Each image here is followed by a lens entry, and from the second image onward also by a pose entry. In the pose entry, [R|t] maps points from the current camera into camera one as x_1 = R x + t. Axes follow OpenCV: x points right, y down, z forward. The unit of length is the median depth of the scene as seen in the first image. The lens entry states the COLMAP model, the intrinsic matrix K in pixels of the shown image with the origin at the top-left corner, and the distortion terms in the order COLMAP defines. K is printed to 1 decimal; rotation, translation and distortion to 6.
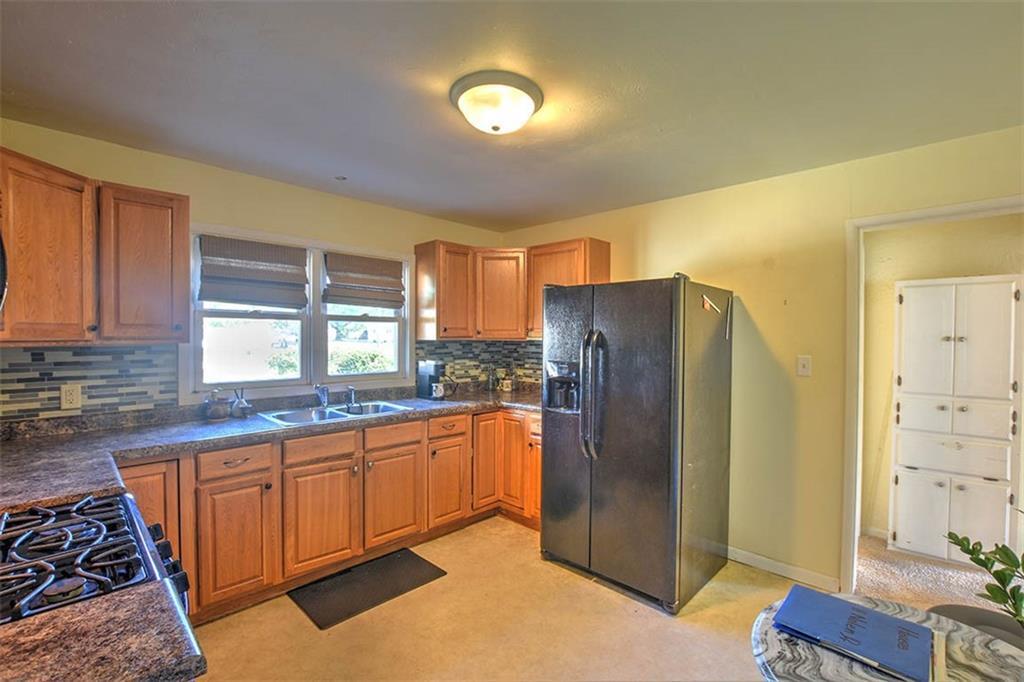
lens RADIAL K [[447.1, 0, 523.0], [0, 447.1, 340.9], [0, 0, 1]] dist [-0.022157, -0.000368]
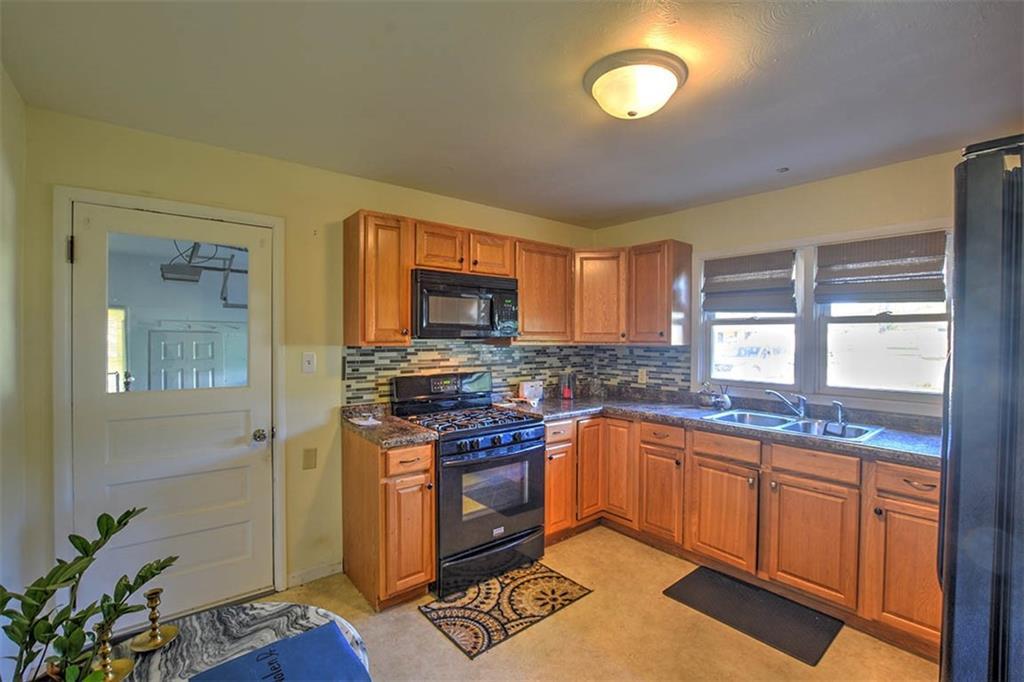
lens RADIAL K [[447.1, 0, 521.5], [0, 447.1, 342.4], [0, 0, 1]] dist [-0.022157, -0.000368]
pose [[-0.102179, 0.004602, -0.994755, 0.632544], [-0.014465, 0.999877, 0.006112, -0.005263], [0.994661, 0.015013, -0.102100, 0.631617]]
